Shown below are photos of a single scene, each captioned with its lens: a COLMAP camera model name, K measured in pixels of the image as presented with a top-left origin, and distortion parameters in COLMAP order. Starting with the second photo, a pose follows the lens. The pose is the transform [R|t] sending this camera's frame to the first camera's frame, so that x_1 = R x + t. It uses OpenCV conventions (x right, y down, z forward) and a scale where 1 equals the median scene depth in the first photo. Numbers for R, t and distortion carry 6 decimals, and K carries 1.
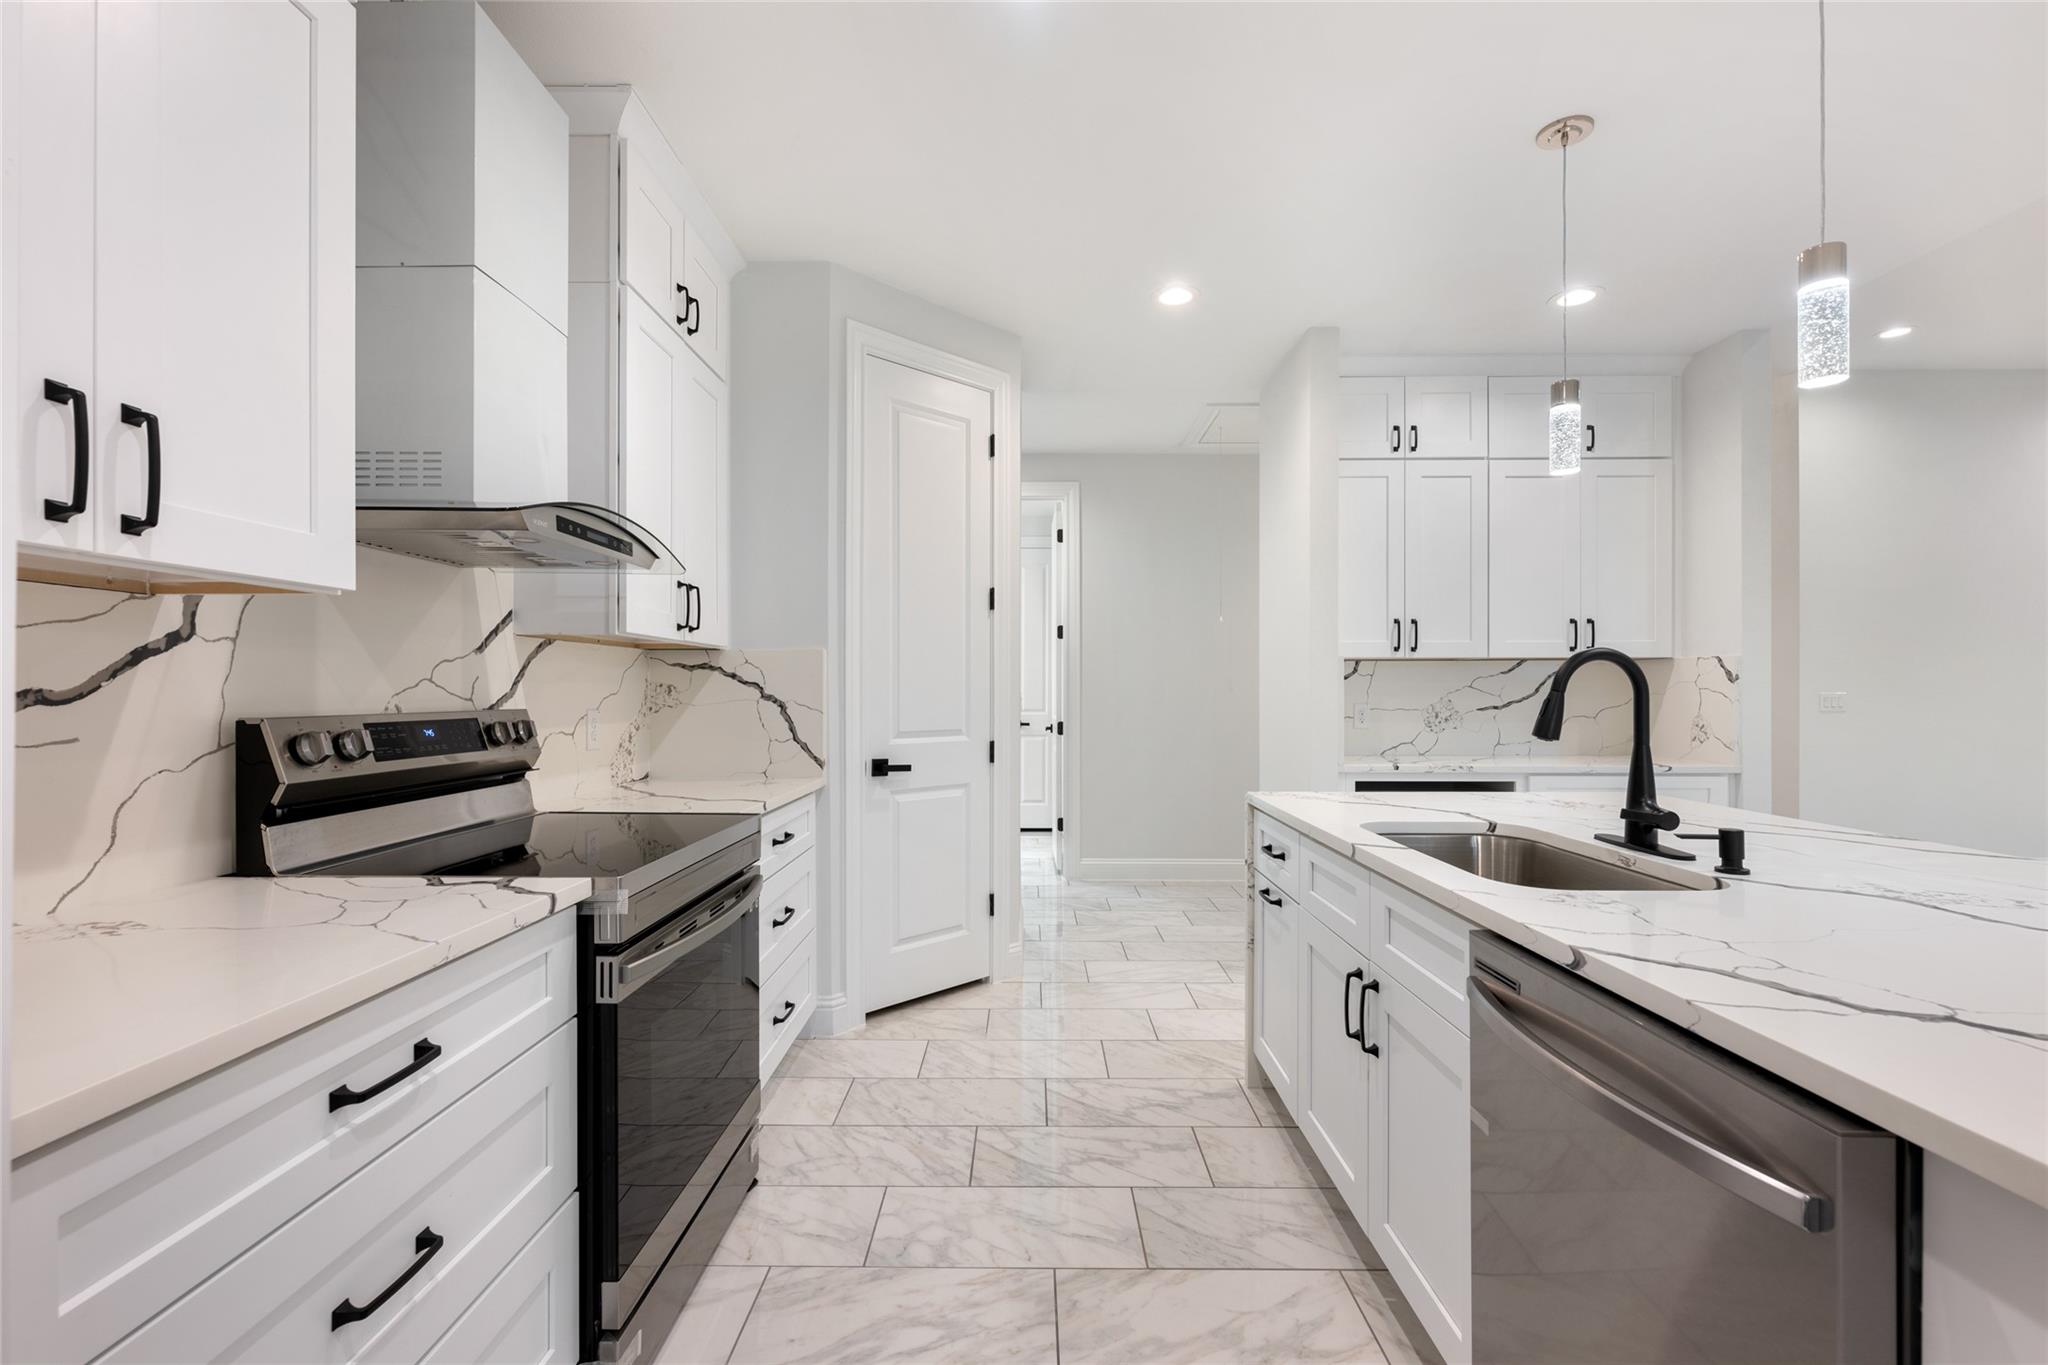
lens RADIAL K [[882.3, 0, 1018.7], [0, 882.3, 691.3], [0, 0, 1]] dist [-0.000552, -0.000577]
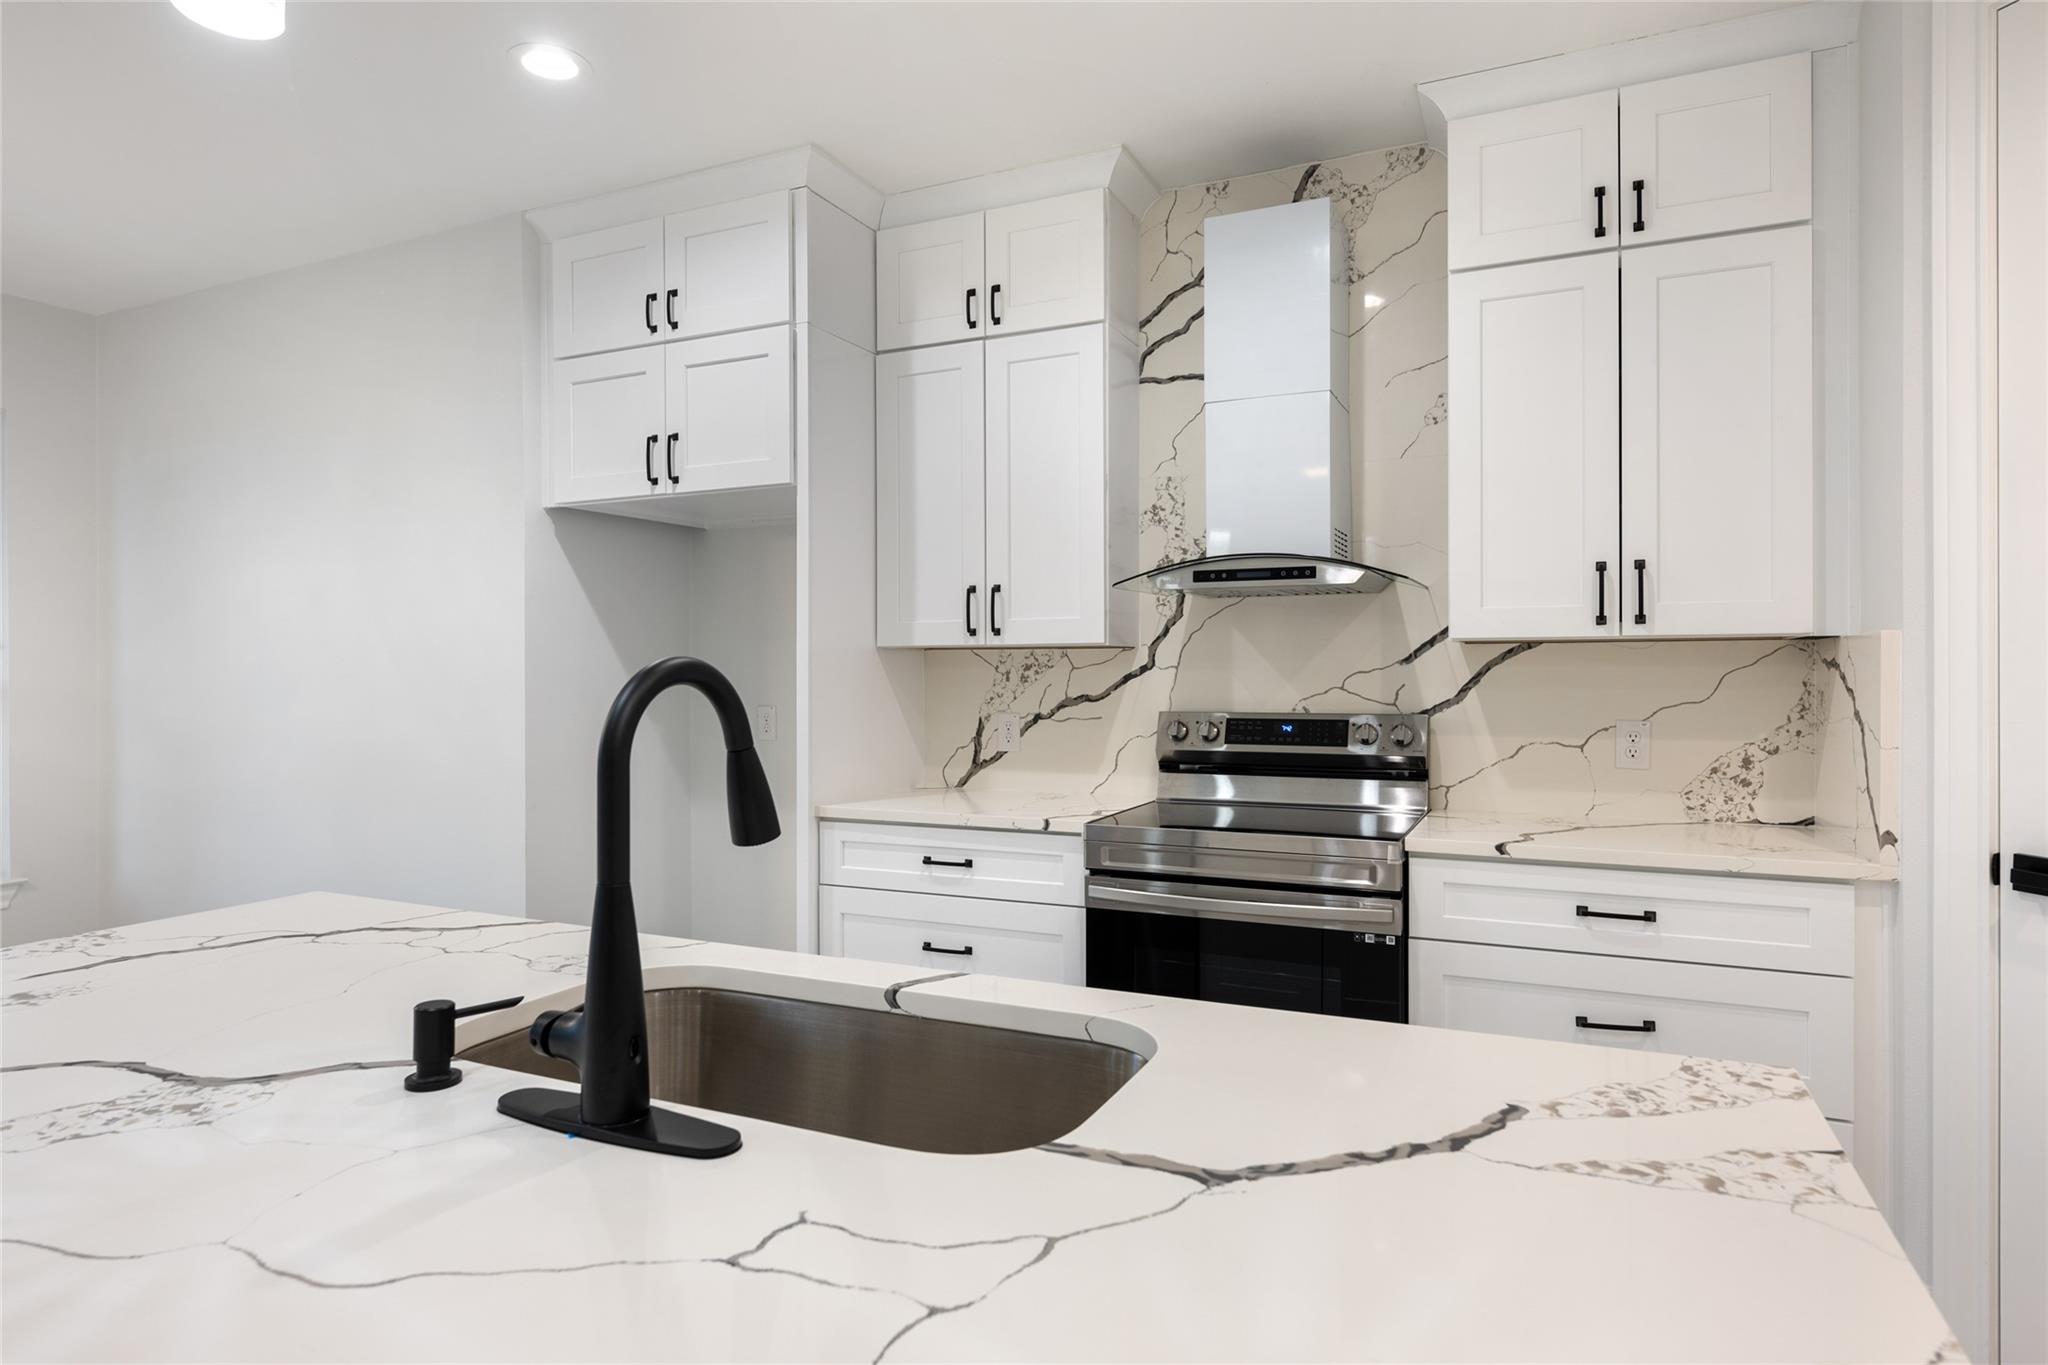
lens RADIAL K [[1155.8, 0, 1027.6], [0, 1155.8, 672.5], [0, 0, 1]] dist [-0.000439, -0.000085]
pose [[-0.419068, 0.001610, -0.907954, 0.826809], [0.003753, 0.999993, 0.000042, -0.029853], [0.907947, -0.003390, -0.419071, 1.035377]]
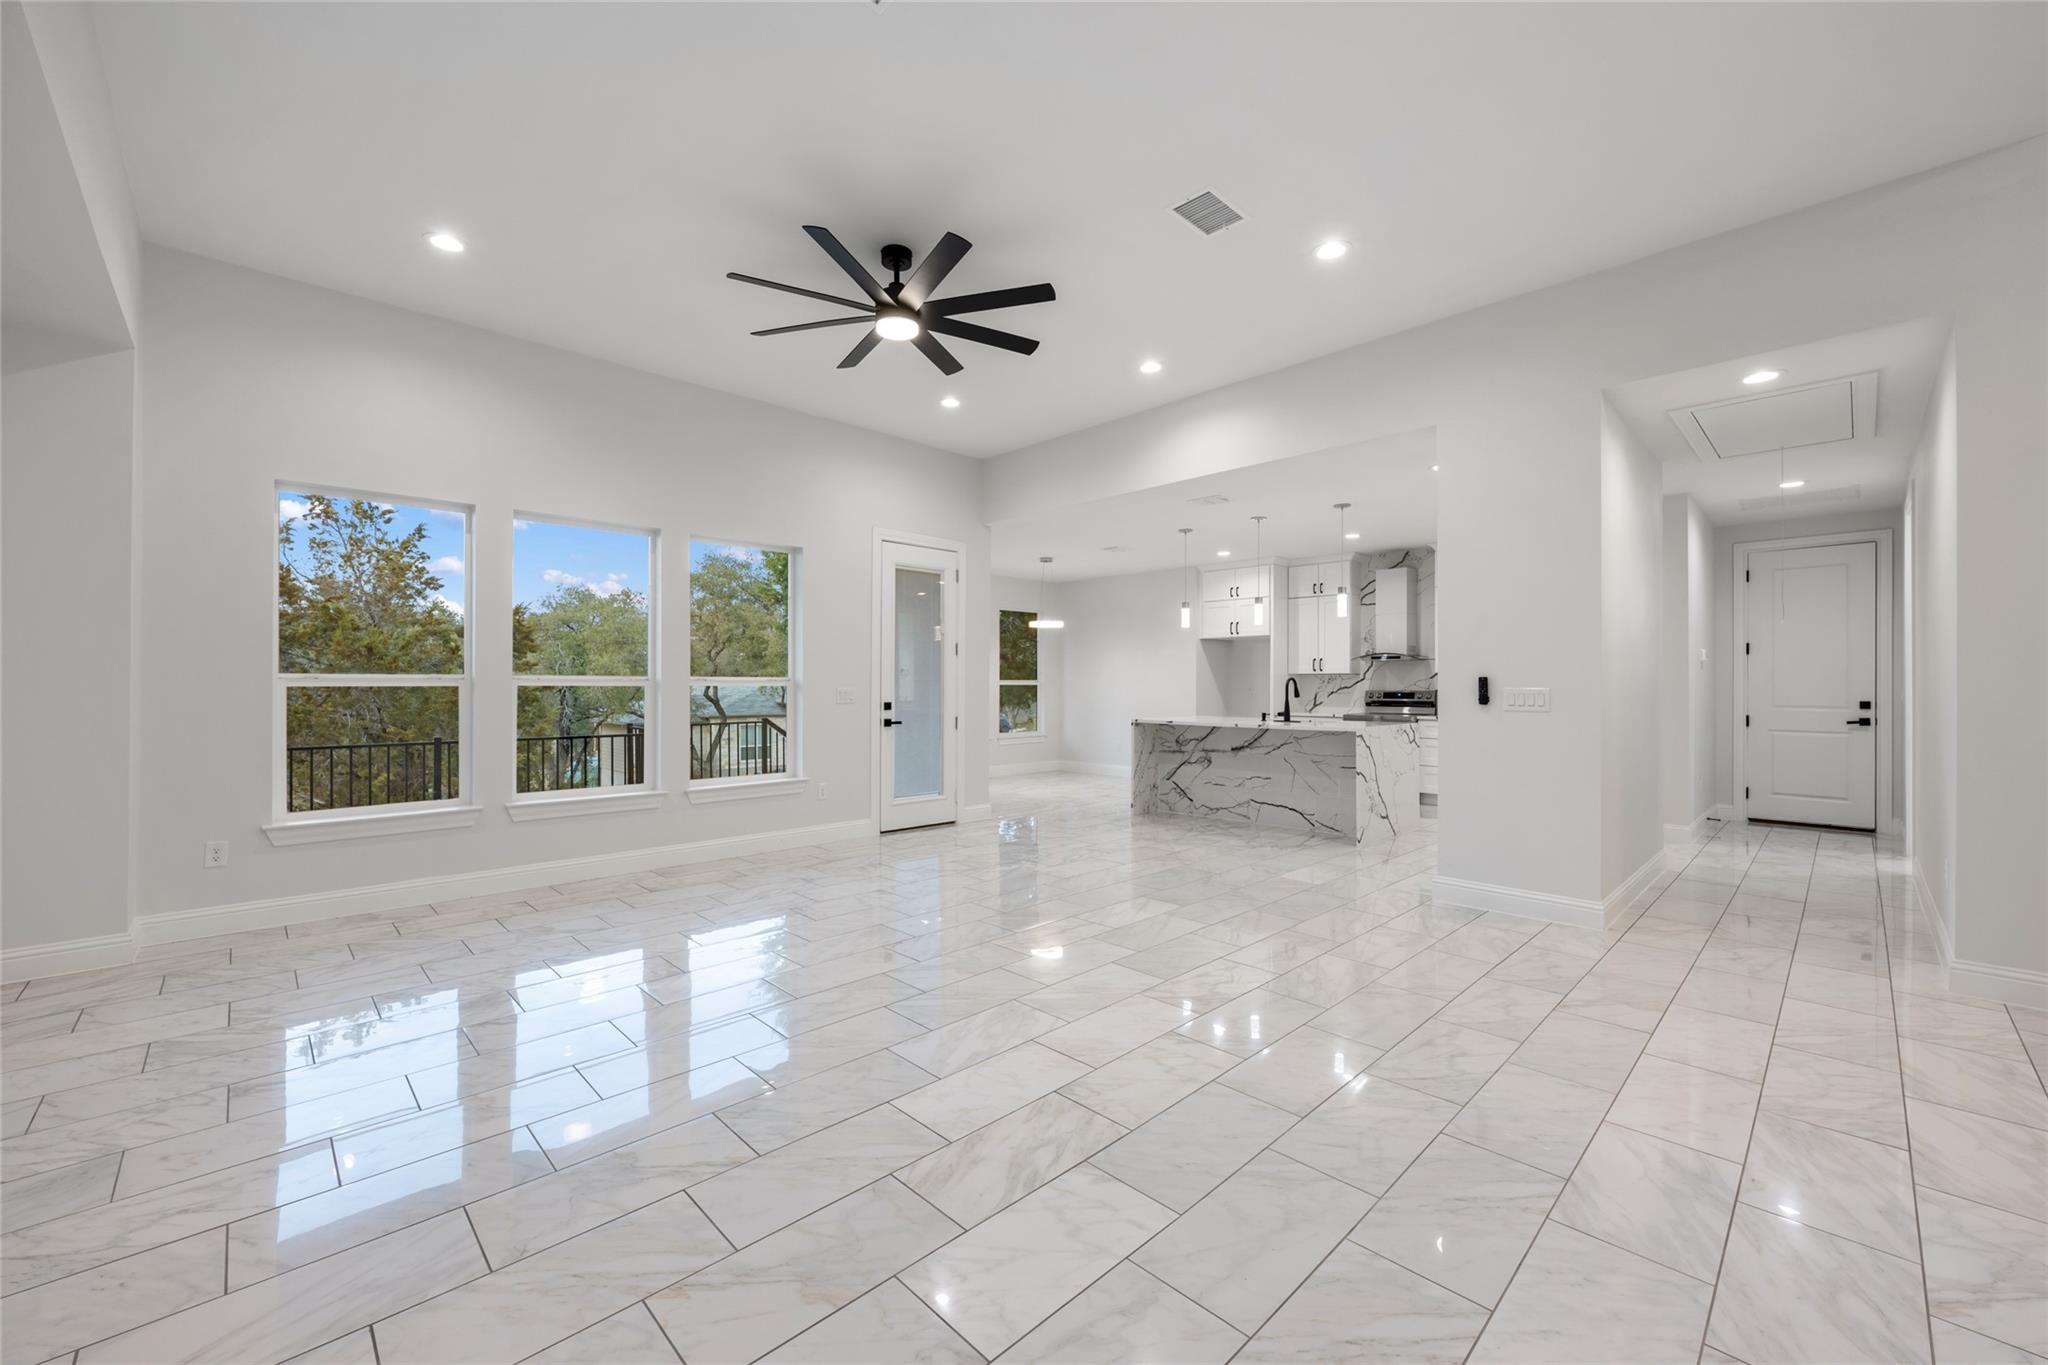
lens RADIAL K [[821.7, 0, 1020.0], [0, 821.7, 676.9], [0, 0, 1]] dist [-0.001321, -0.000548]
pose [[-0.713454, -0.007842, -0.700658, 3.354509], [-0.001289, 0.999950, -0.009879, -0.006141], [0.700700, -0.006145, -0.713429, 2.209883]]
